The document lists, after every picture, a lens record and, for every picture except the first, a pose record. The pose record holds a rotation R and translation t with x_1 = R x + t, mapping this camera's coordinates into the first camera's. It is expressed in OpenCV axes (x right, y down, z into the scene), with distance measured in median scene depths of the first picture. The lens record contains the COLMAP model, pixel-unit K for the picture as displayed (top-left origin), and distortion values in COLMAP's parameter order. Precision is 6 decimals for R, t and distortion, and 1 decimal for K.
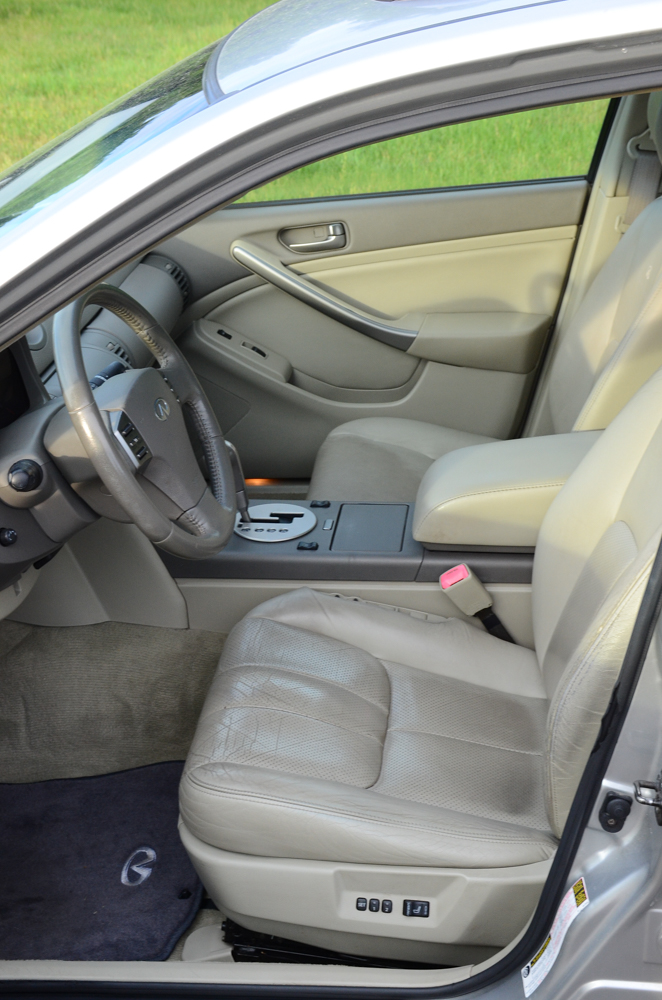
lens RADIAL K [[1468.3, 0, 331.1], [0, 1468.3, 493.6], [0, 0, 1]] dist [0.135738, 0.000000]
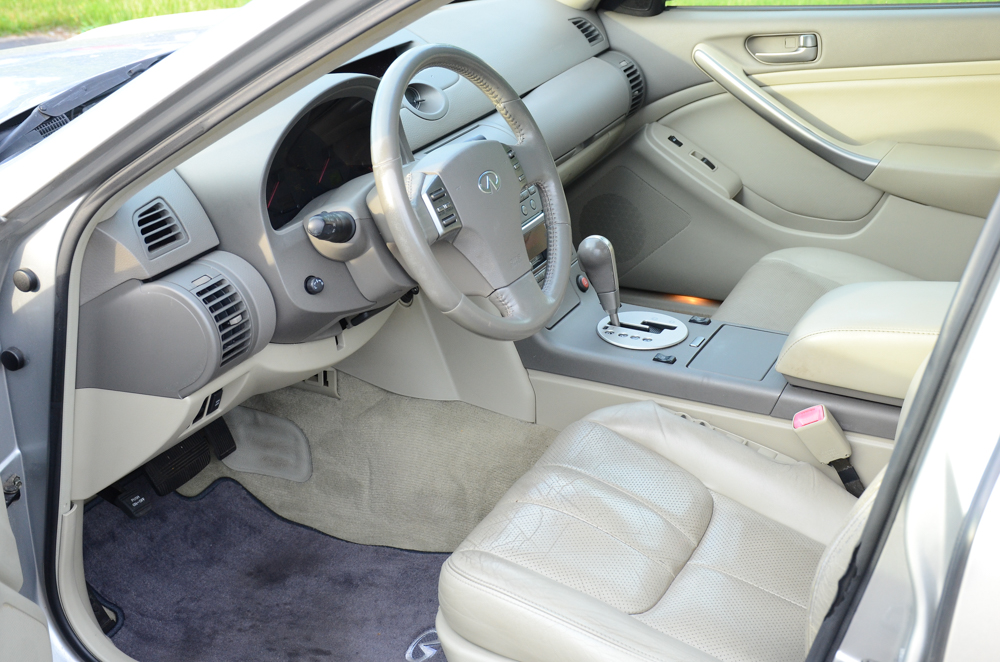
lens RADIAL K [[1446.6, 0, 498.2], [0, 1446.6, 337.2], [0, 0, 1]] dist [0.145619, 0.000000]
pose [[0.932882, 0.159287, -0.323045, 0.183945], [-0.159962, 0.986815, 0.024645, 0.016412], [0.322711, 0.028684, 0.946063, 0.088055]]
